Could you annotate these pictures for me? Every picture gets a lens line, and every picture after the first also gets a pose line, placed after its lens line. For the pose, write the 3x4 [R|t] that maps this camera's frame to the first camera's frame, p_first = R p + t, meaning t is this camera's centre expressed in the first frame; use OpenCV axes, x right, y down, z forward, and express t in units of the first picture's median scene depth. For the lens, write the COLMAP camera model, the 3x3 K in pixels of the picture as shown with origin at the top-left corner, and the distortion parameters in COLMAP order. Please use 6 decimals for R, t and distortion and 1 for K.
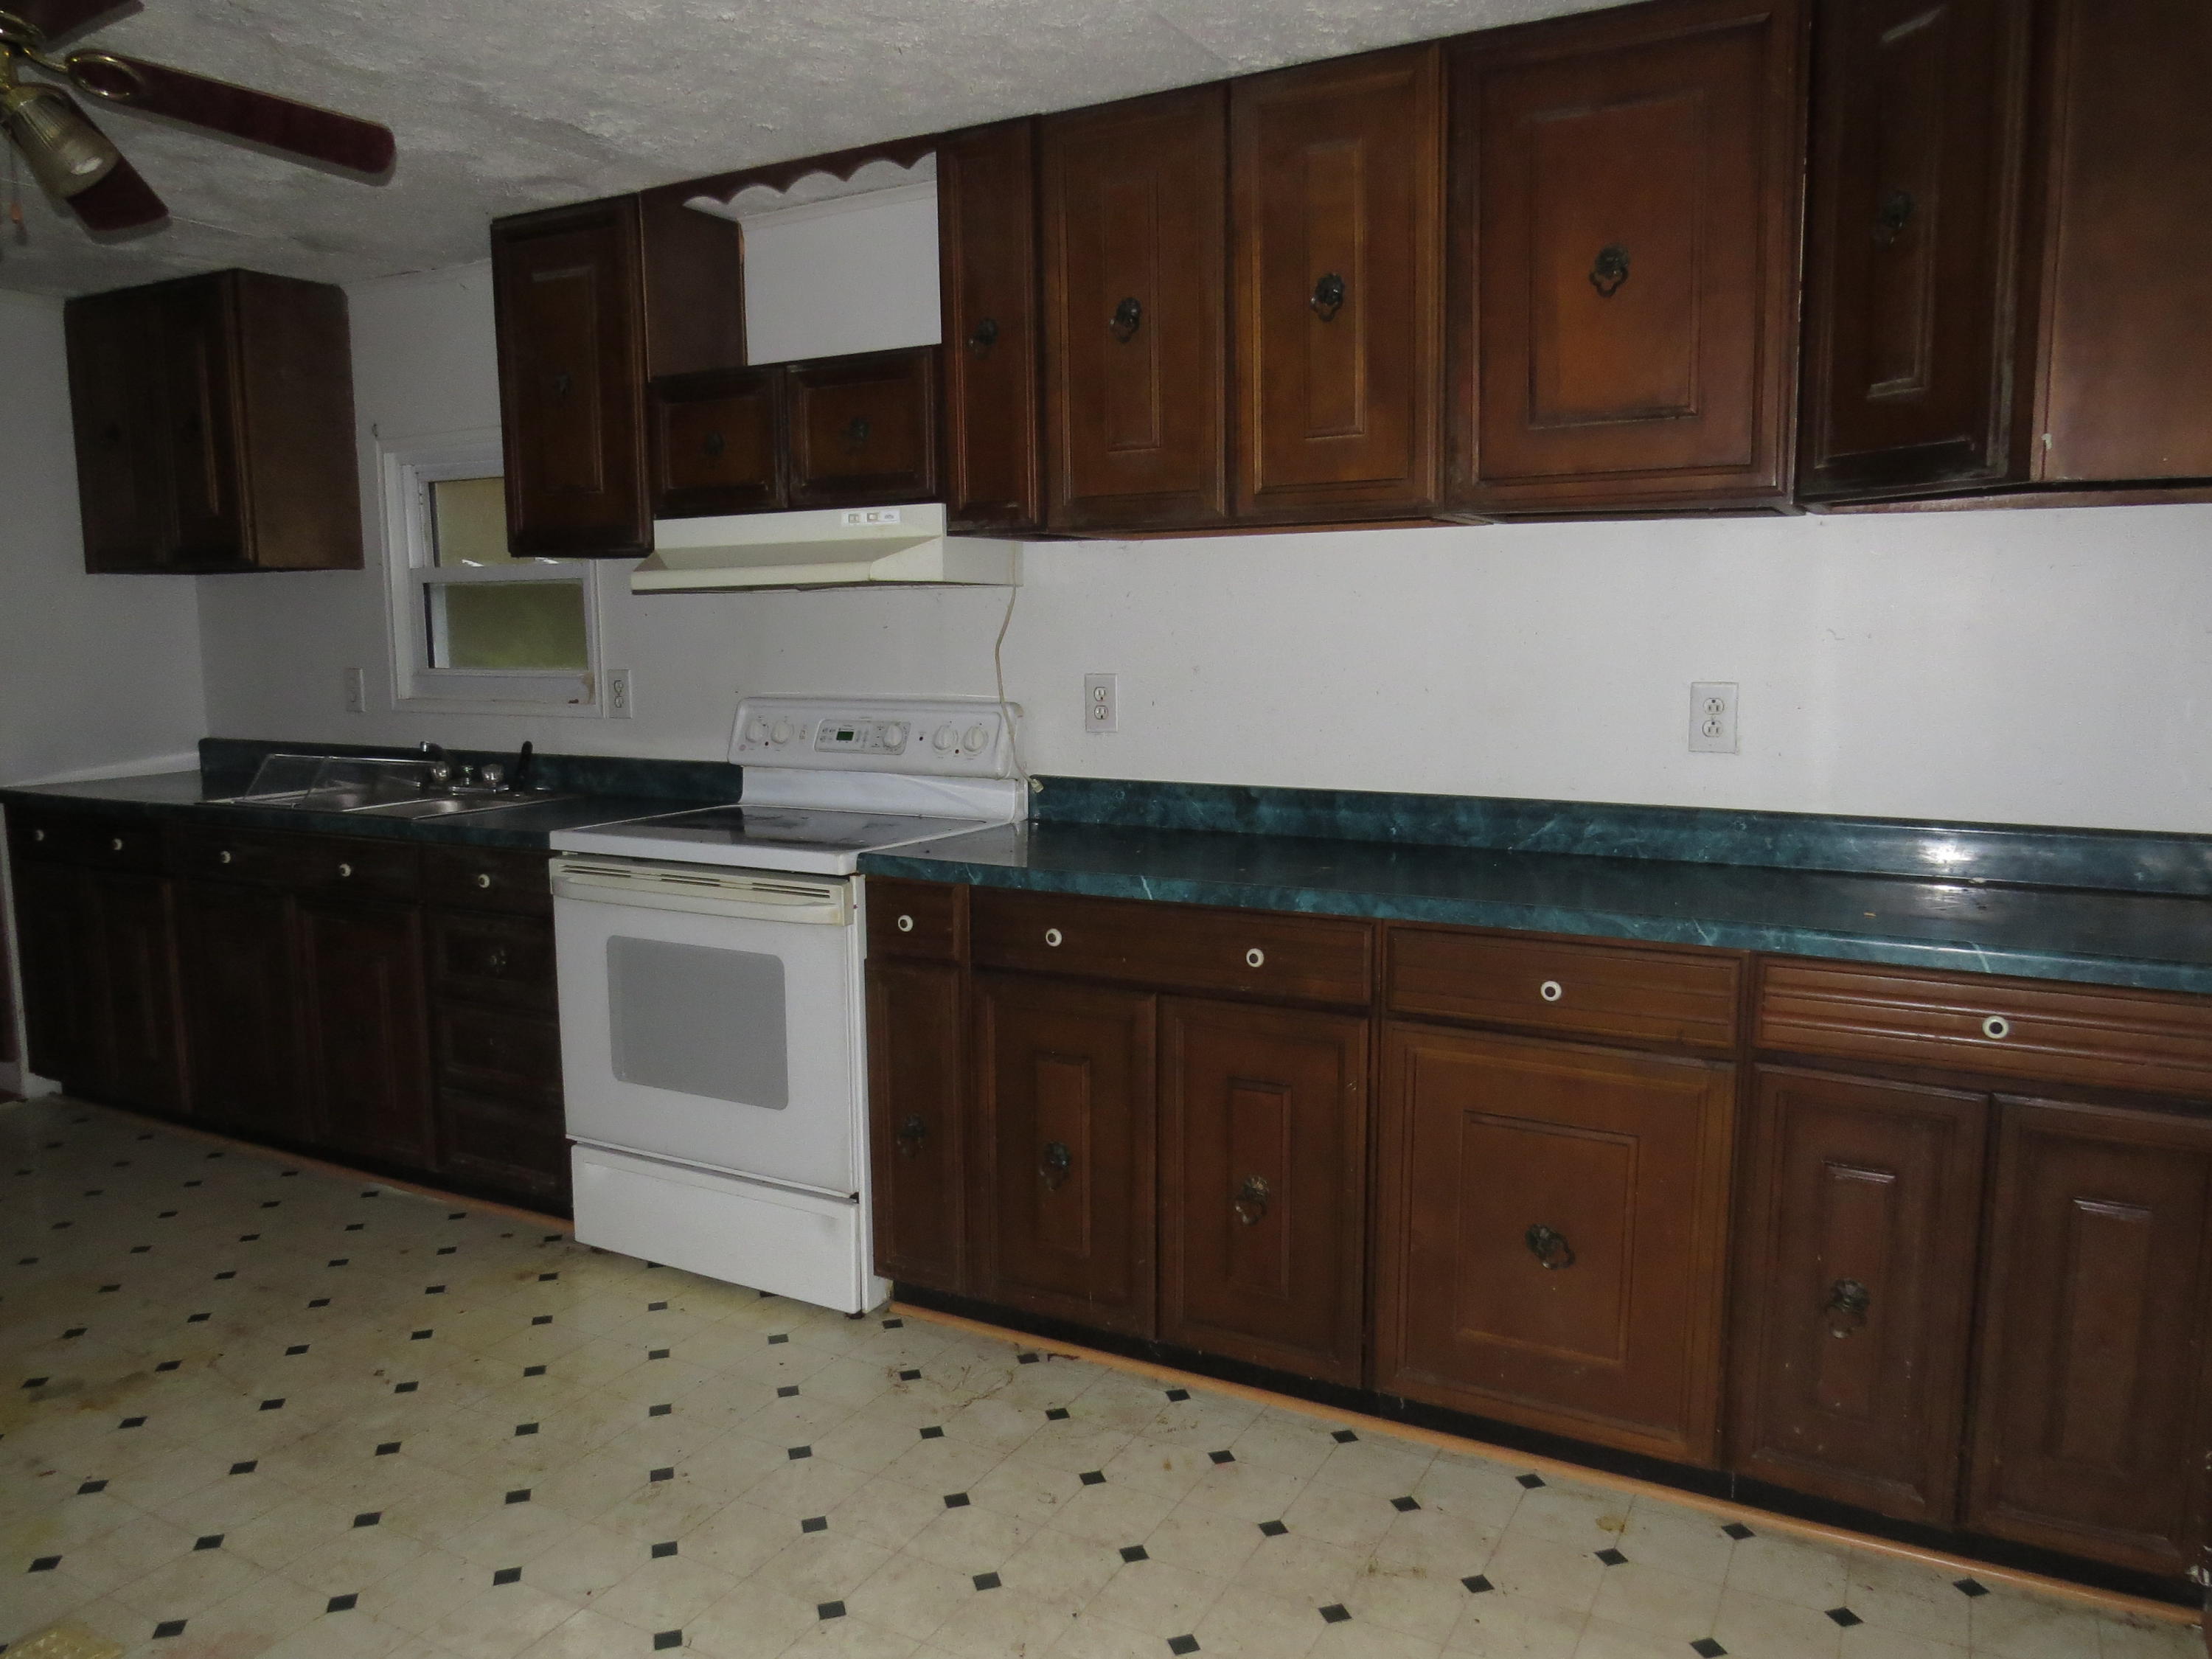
lens RADIAL K [[1574.8, 0, 1096.6], [0, 1574.8, 815.4], [0, 0, 1]] dist [-0.015080, -0.005369]
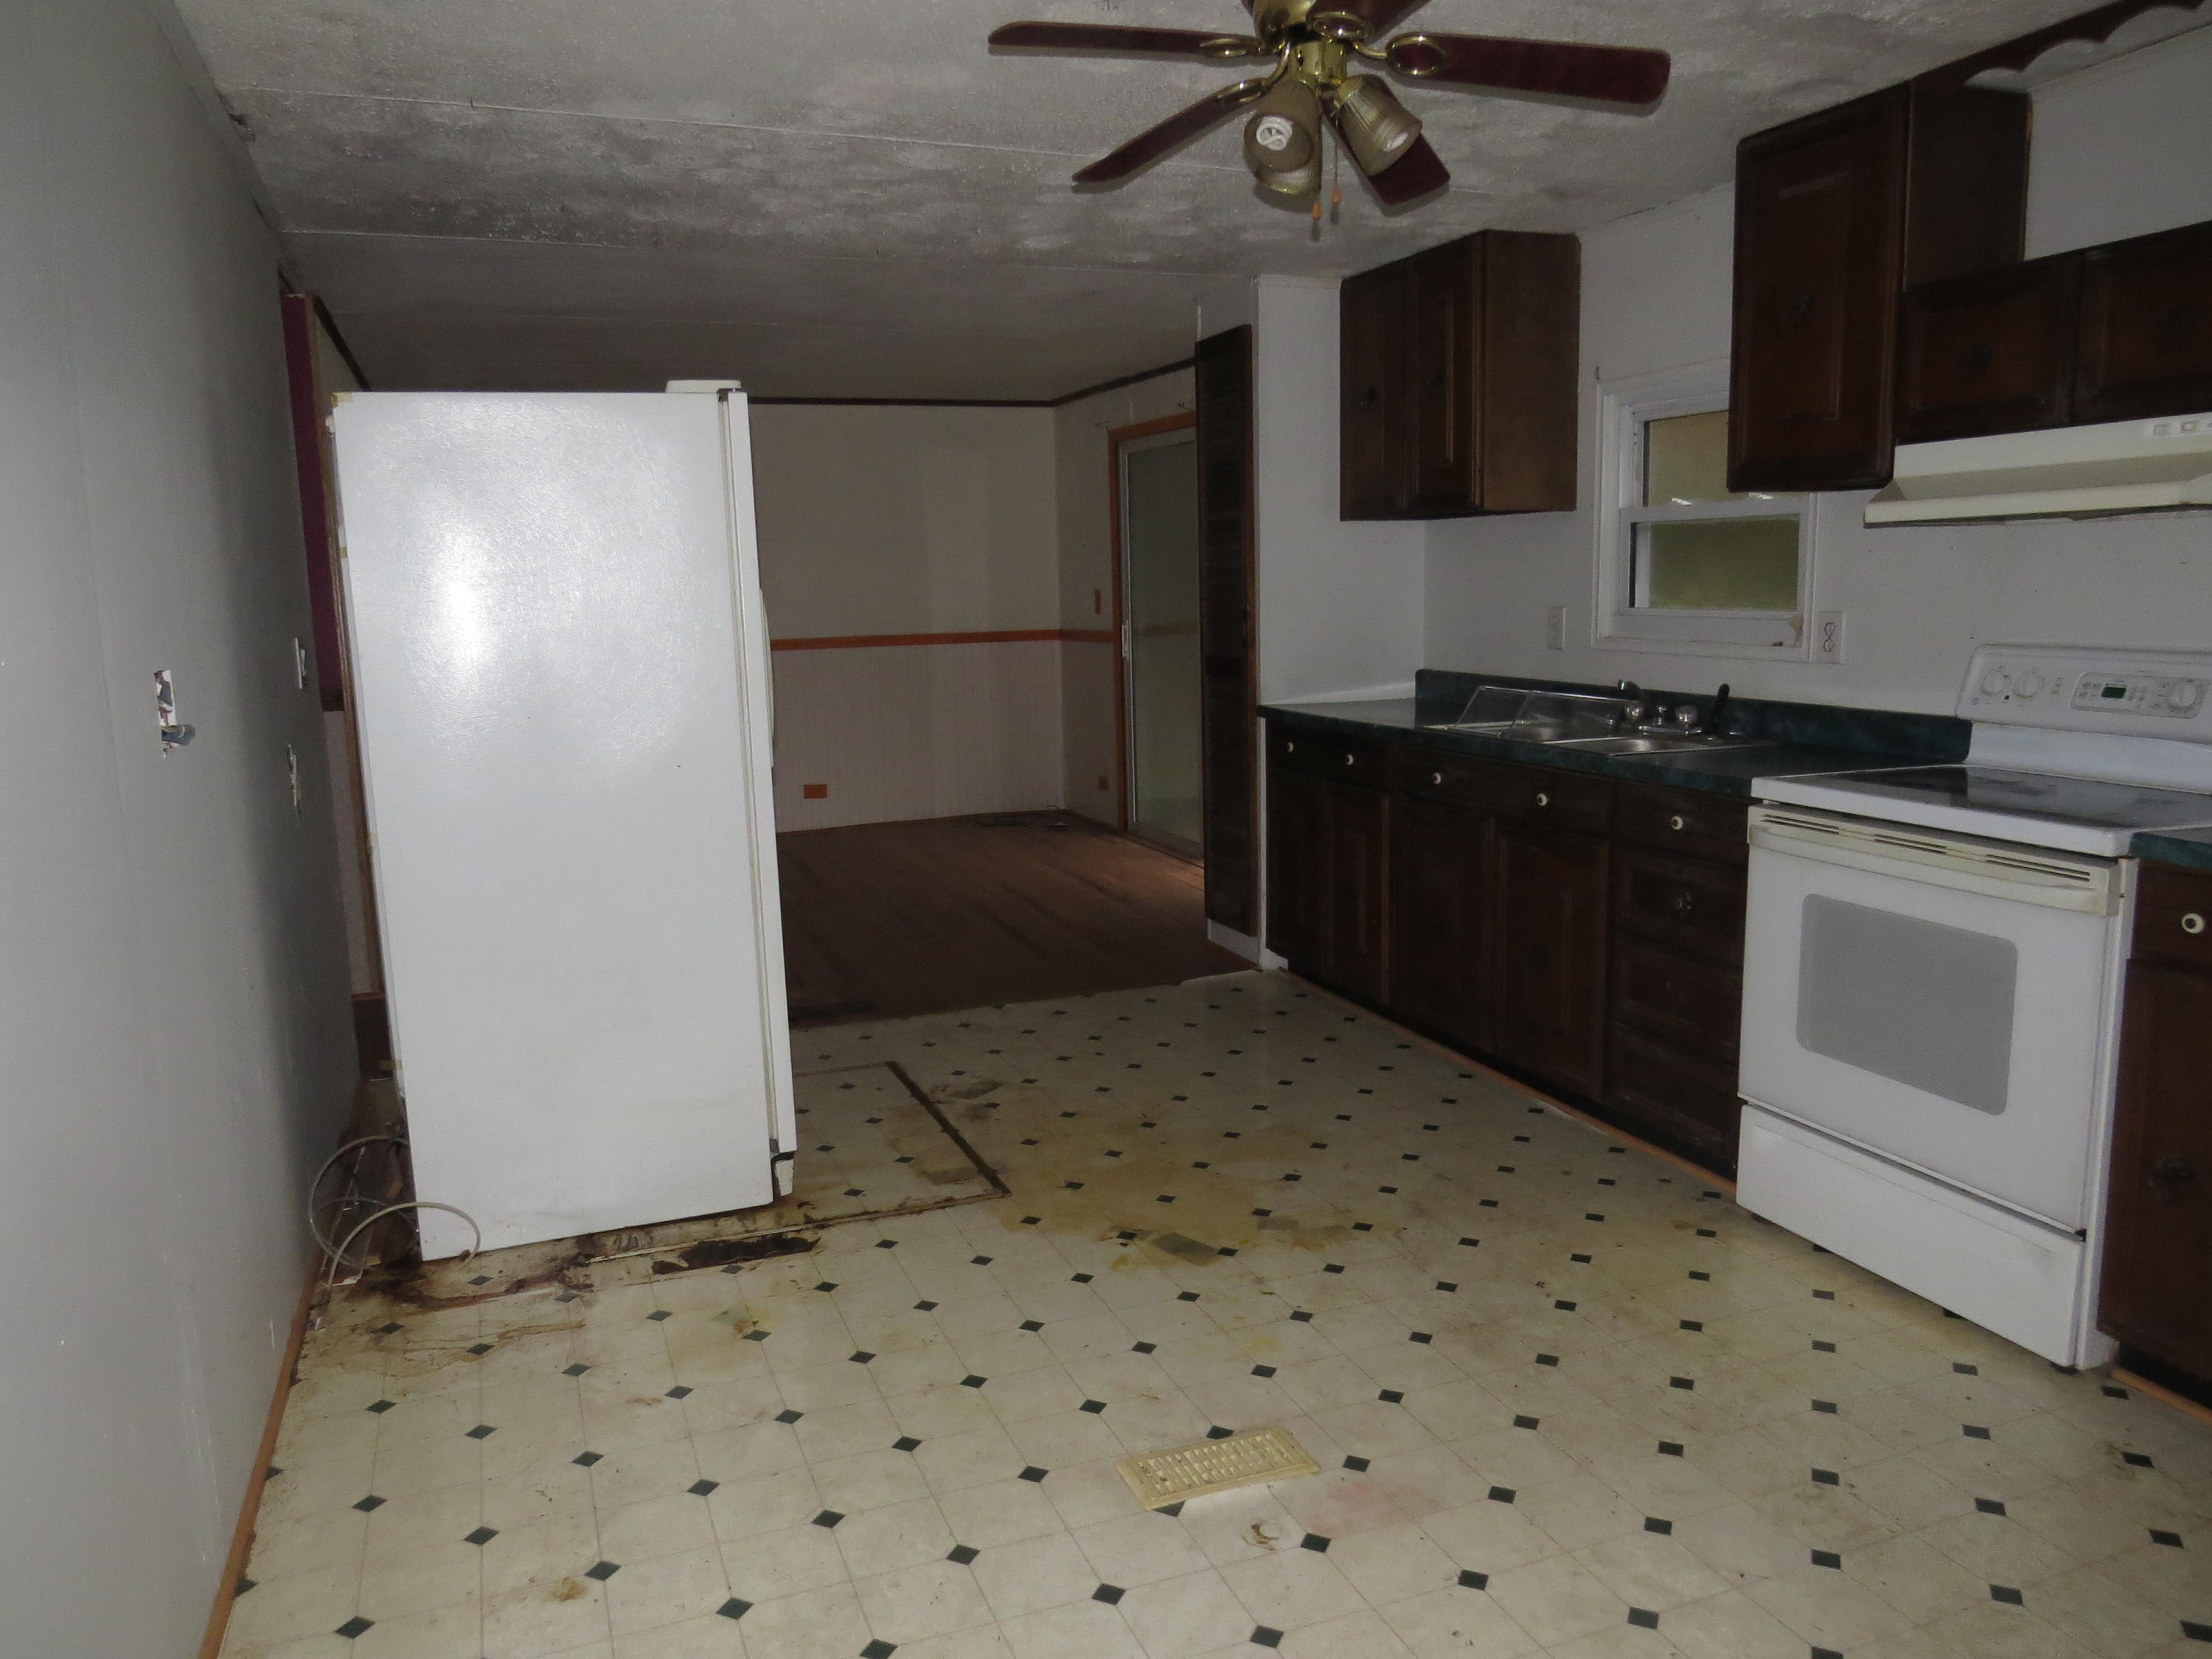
lens RADIAL K [[1574.8, 0, 1107.9], [0, 1574.8, 817.1], [0, 0, 1]] dist [-0.015080, -0.005369]
pose [[0.765943, 0.091544, -0.636357, -0.036318], [-0.068165, 0.995795, 0.061205, 0.001892], [0.639284, -0.003502, 0.768962, 0.011751]]
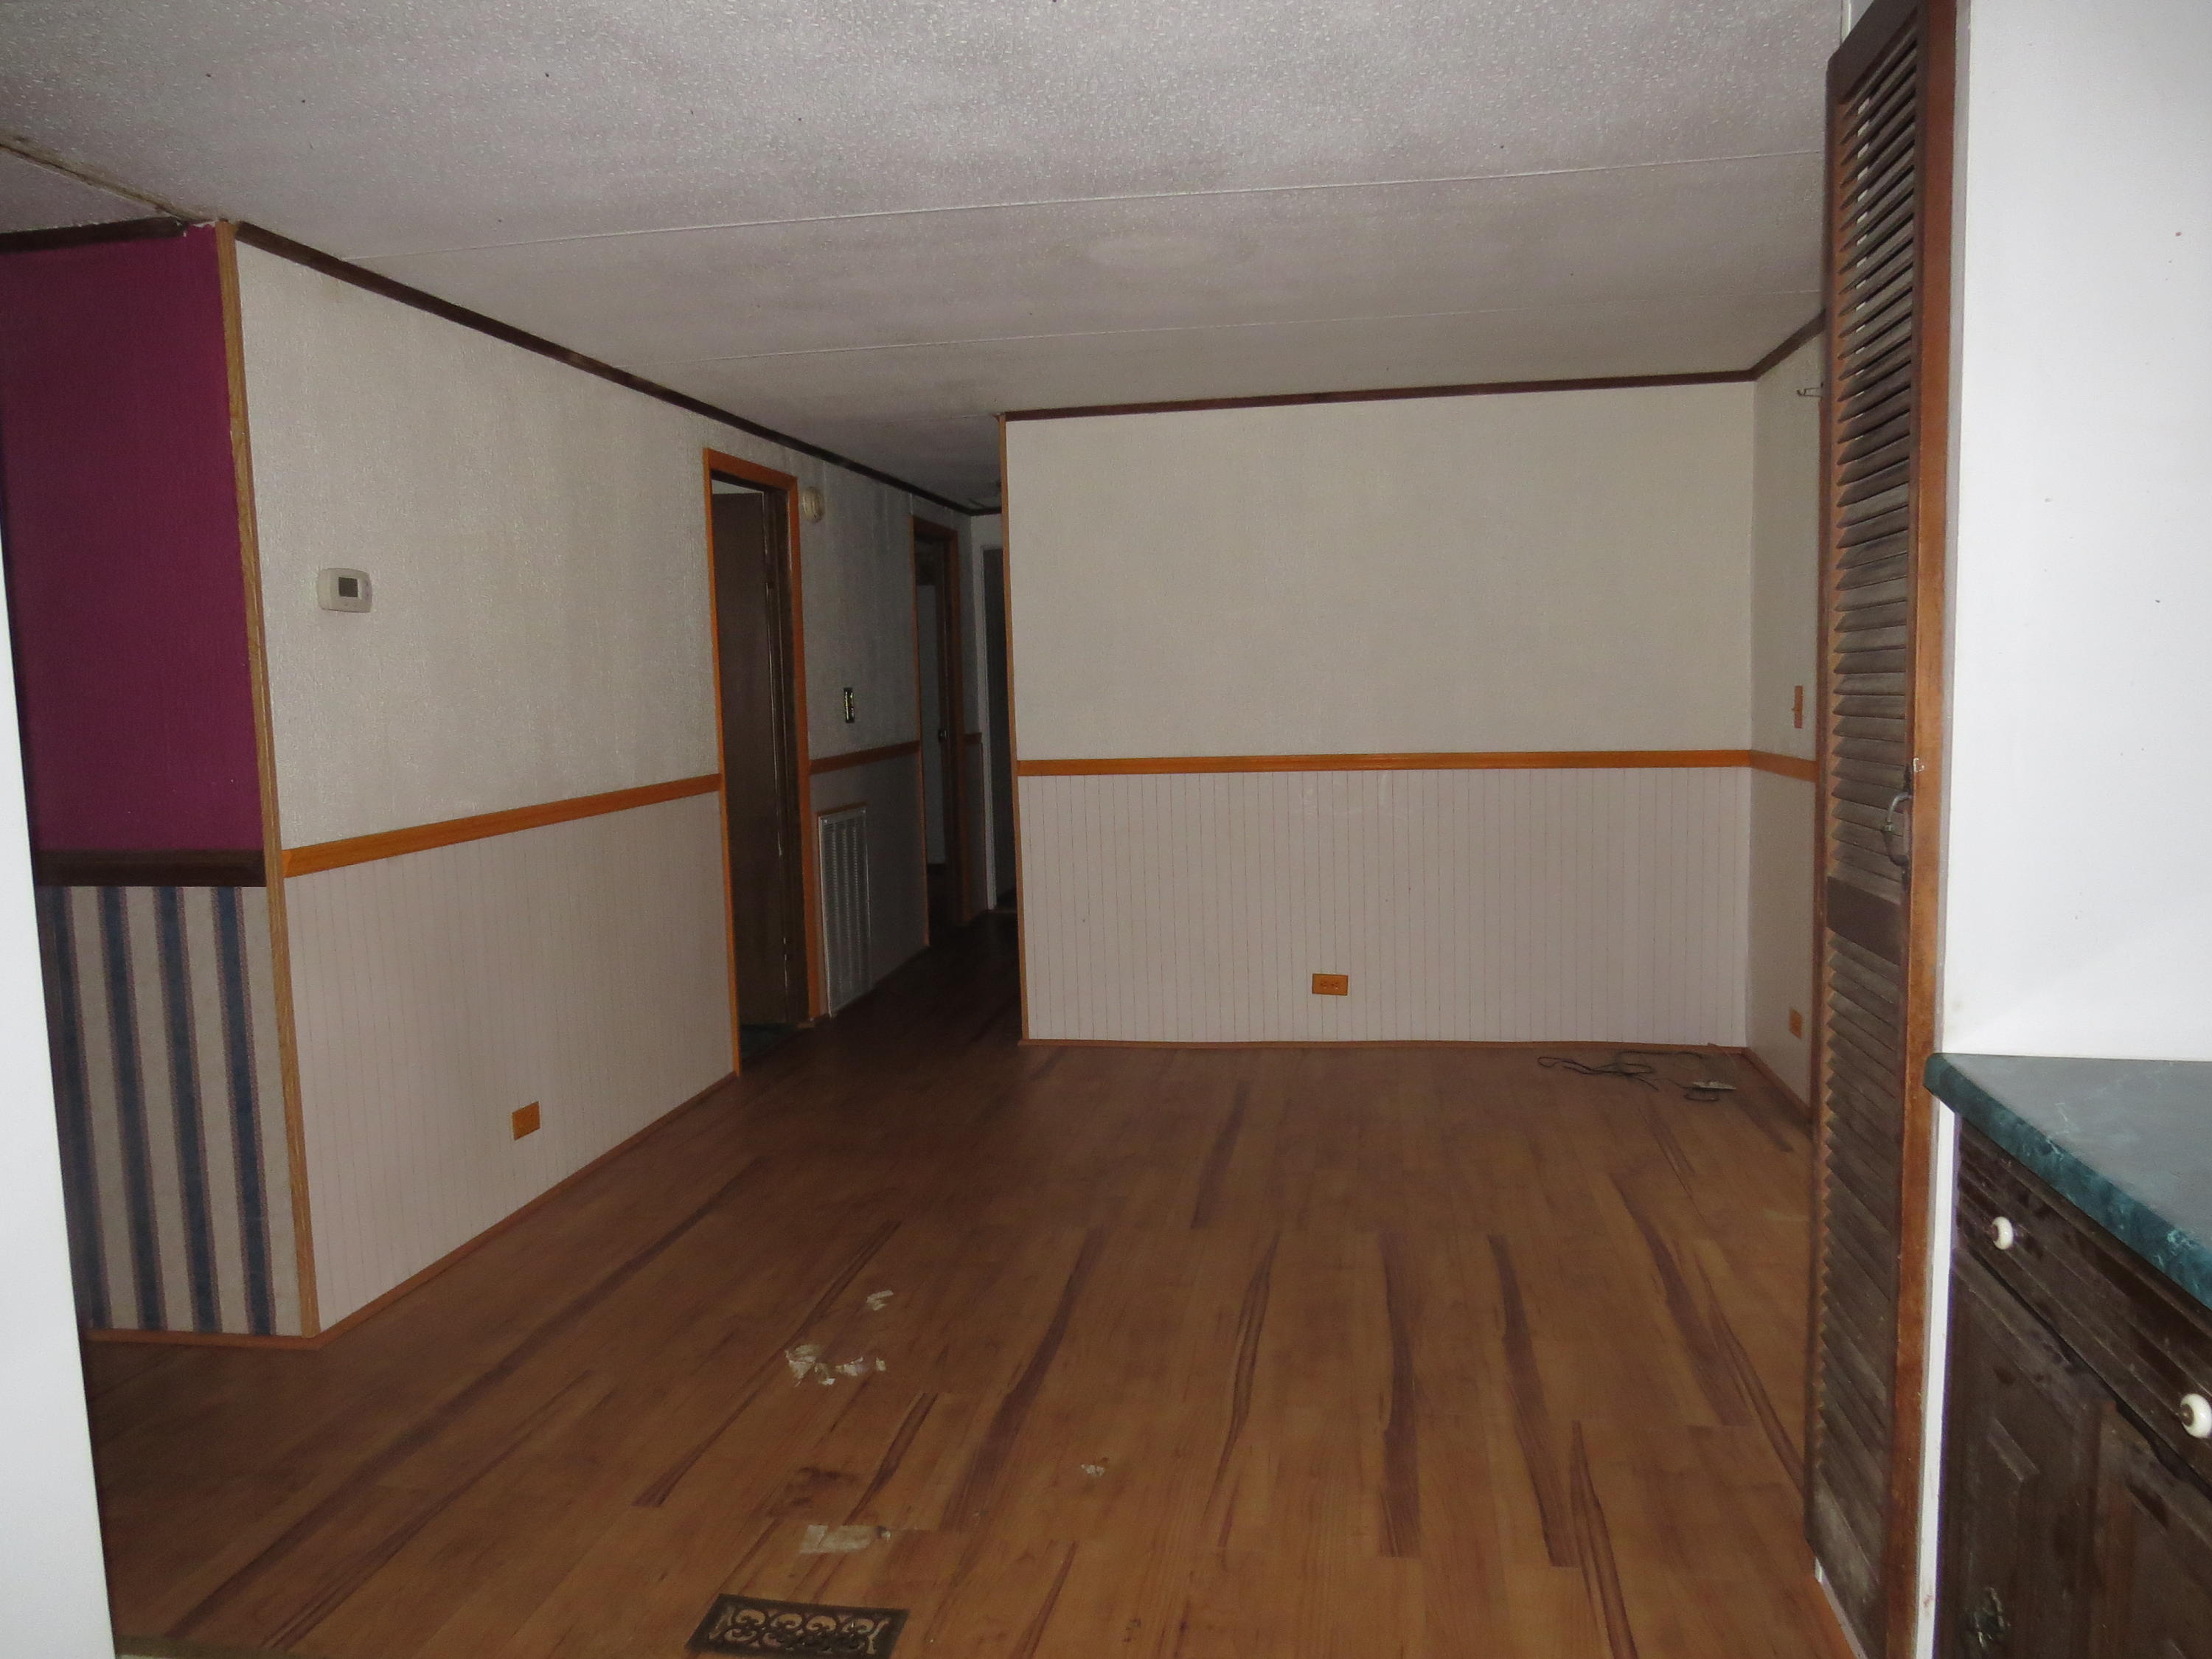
lens RADIAL K [[1574.8, 0, 1086.3], [0, 1574.8, 834.4], [0, 0, 1]] dist [-0.015080, -0.005369]
pose [[0.312589, 0.100457, -0.944562, -0.534375], [-0.096096, 0.992635, 0.073768, -0.112167], [0.945015, 0.067710, 0.319940, 0.877269]]
